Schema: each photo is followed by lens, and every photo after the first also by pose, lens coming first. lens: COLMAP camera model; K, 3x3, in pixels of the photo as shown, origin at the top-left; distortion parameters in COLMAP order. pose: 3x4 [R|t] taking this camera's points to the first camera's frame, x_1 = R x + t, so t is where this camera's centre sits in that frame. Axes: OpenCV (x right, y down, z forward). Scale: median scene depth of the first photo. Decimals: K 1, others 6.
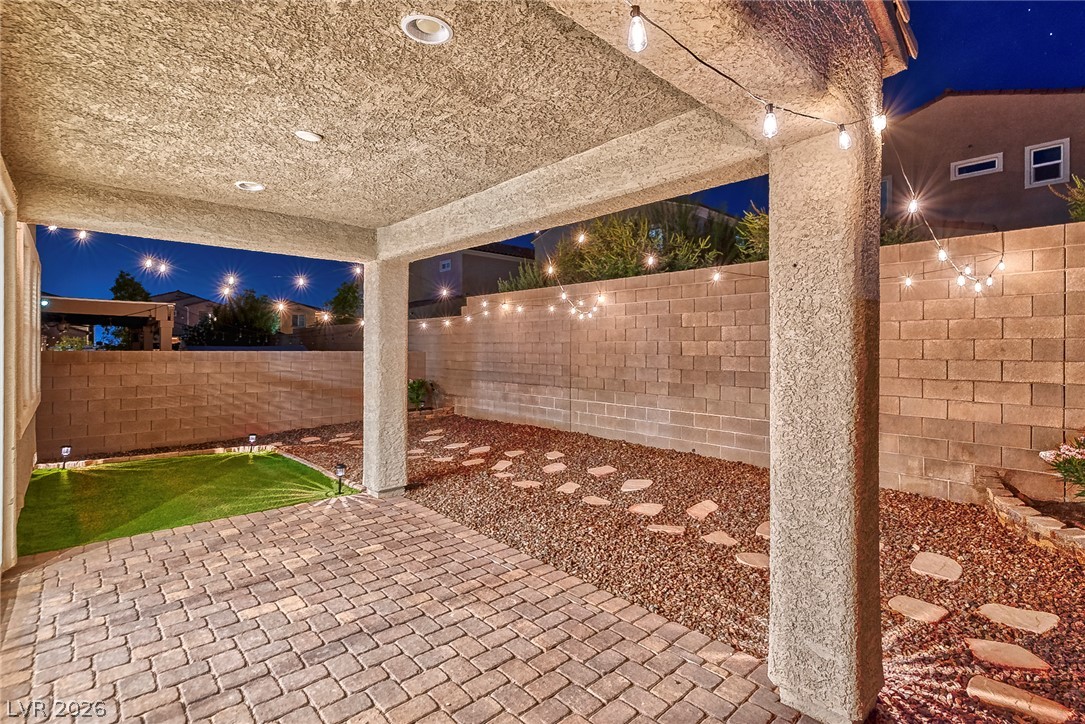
lens RADIAL K [[500.9, 0, 560.9], [0, 500.9, 345.9], [0, 0, 1]] dist [0.025408, -0.000062]
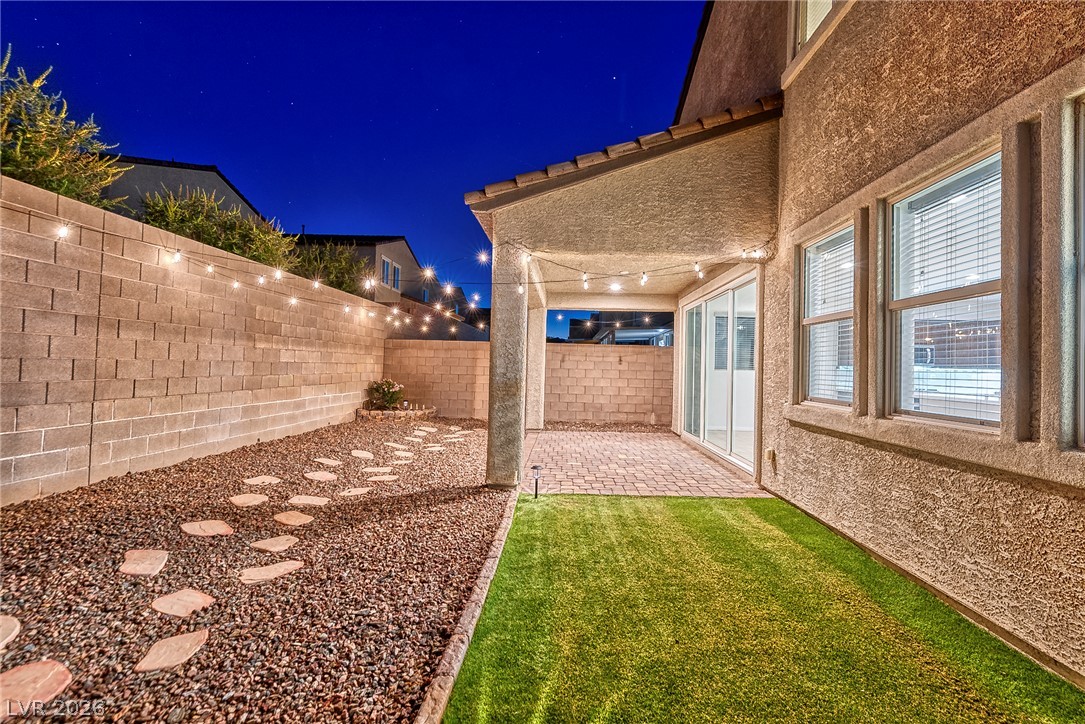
lens RADIAL K [[486.2, 0, 554.7], [0, 486.2, 355.7], [0, 0, 1]] dist [0.004321, 0.000692]
pose [[-0.697501, -0.000496, 0.716584, -0.683334], [-0.024118, 0.999449, -0.022784, 0.033976], [-0.716178, -0.033175, -0.697129, 0.991283]]
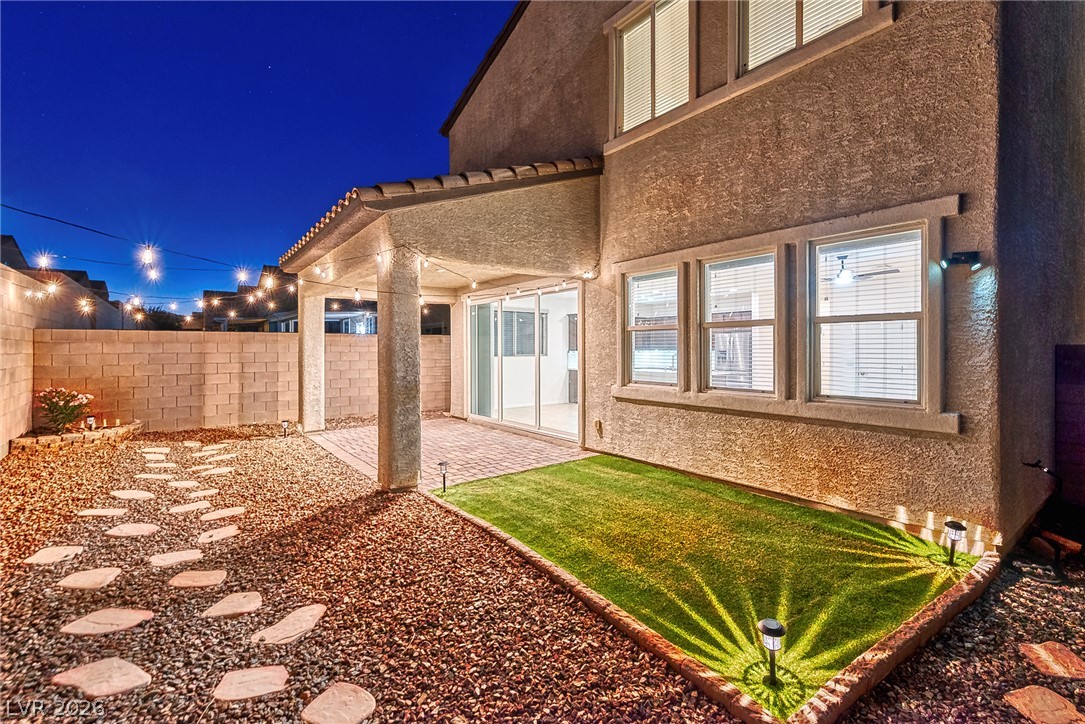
lens RADIAL K [[486.2, 0, 576.3], [0, 486.2, 350.9], [0, 0, 1]] dist [0.004321, 0.000692]
pose [[-0.995636, 0.002719, 0.093287, -0.492416], [0.003123, 0.999986, 0.004192, 0.011312], [-0.093274, 0.004465, -0.995630, 1.183104]]
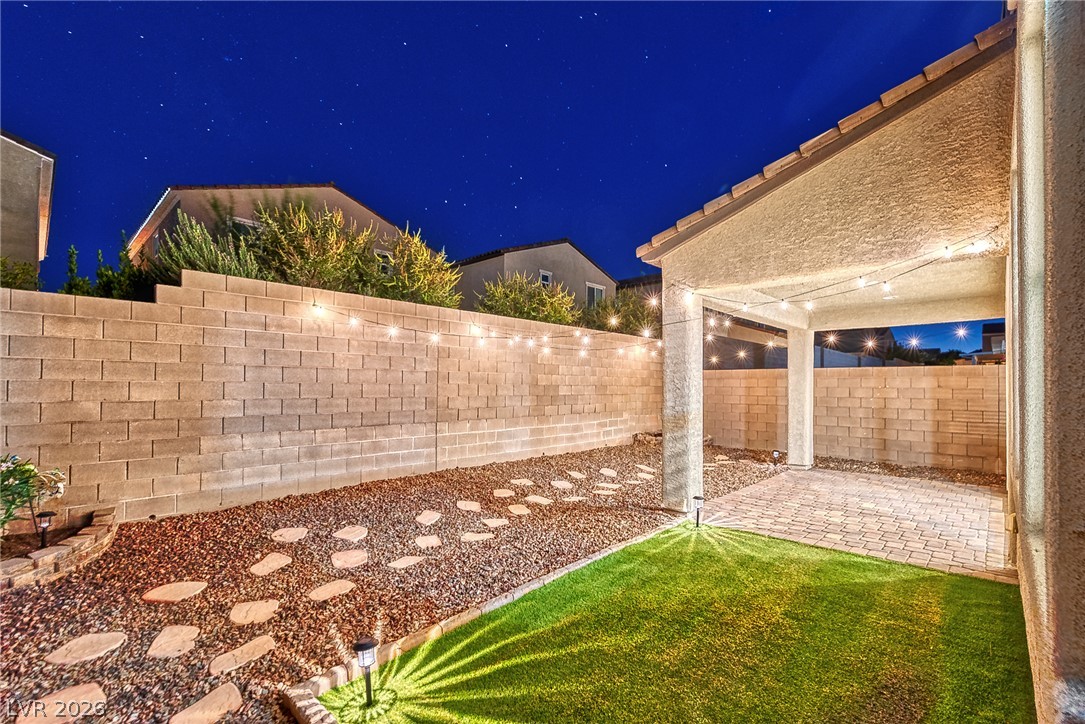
lens RADIAL K [[486.2, 0, 538.2], [0, 486.2, 383.4], [0, 0, 1]] dist [0.004321, 0.000692]
pose [[-0.032400, 0.007167, 0.999449, -0.839696], [-0.005051, 0.999960, -0.007334, 0.019187], [-0.999462, -0.005286, -0.032363, 0.828921]]
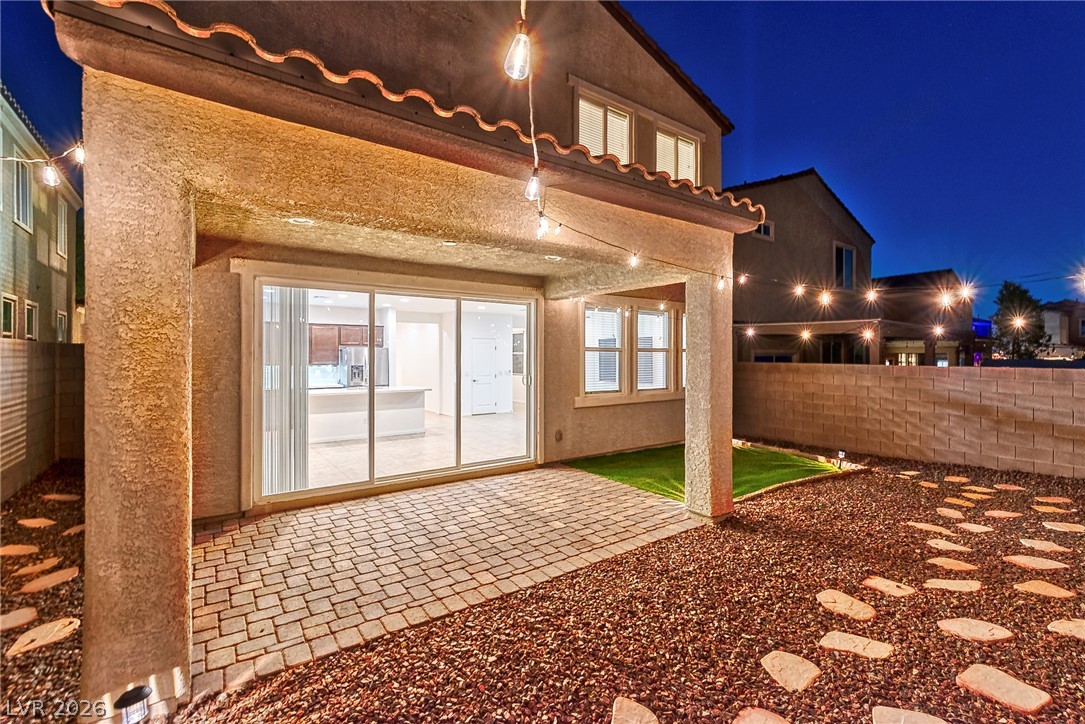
lens RADIAL K [[486.2, 0, 545.1], [0, 486.2, 356.6], [0, 0, 1]] dist [0.004321, 0.000692]
pose [[-0.133763, -0.000565, -0.991013, 0.361973], [-0.000853, 1.000000, -0.000455, -0.004195], [0.991013, 0.000784, -0.133763, 0.504729]]
